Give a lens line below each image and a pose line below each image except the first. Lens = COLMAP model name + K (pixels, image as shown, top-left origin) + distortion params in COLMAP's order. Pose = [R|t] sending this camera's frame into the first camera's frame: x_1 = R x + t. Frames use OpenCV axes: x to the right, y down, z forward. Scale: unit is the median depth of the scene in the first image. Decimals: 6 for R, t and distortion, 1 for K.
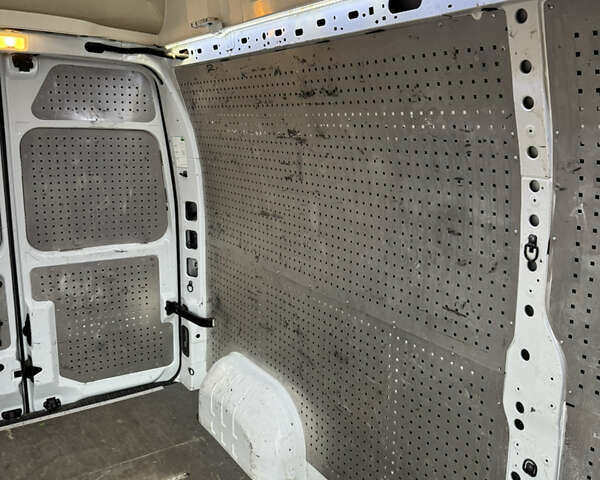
lens RADIAL K [[555.0, 0, 300.0], [0, 555.0, 240.0], [0, 0, 1]] dist [0.124655, -0.224703]
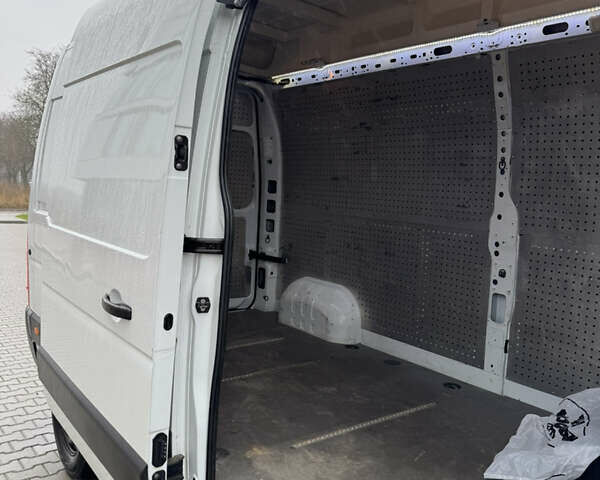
lens RADIAL K [[555.0, 0, 300.0], [0, 555.0, 240.0], [0, 0, 1]] dist [0.124655, -0.224703]
pose [[0.996528, 0.030480, 0.077480, -0.327225], [-0.021985, 0.993884, -0.108220, 0.351907], [-0.080304, 0.106141, 0.991103, -0.656092]]
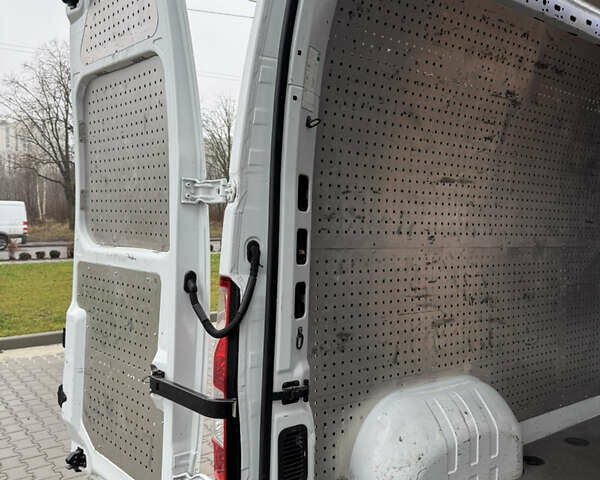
lens RADIAL K [[555.0, 0, 300.0], [0, 555.0, 240.0], [0, 0, 1]] dist [0.124655, -0.224703]
pose [[-0.051675, -0.023801, 0.998380, -1.046460], [0.194152, 0.980402, 0.033422, -0.035105], [-0.979609, 0.195565, -0.046041, 1.470576]]
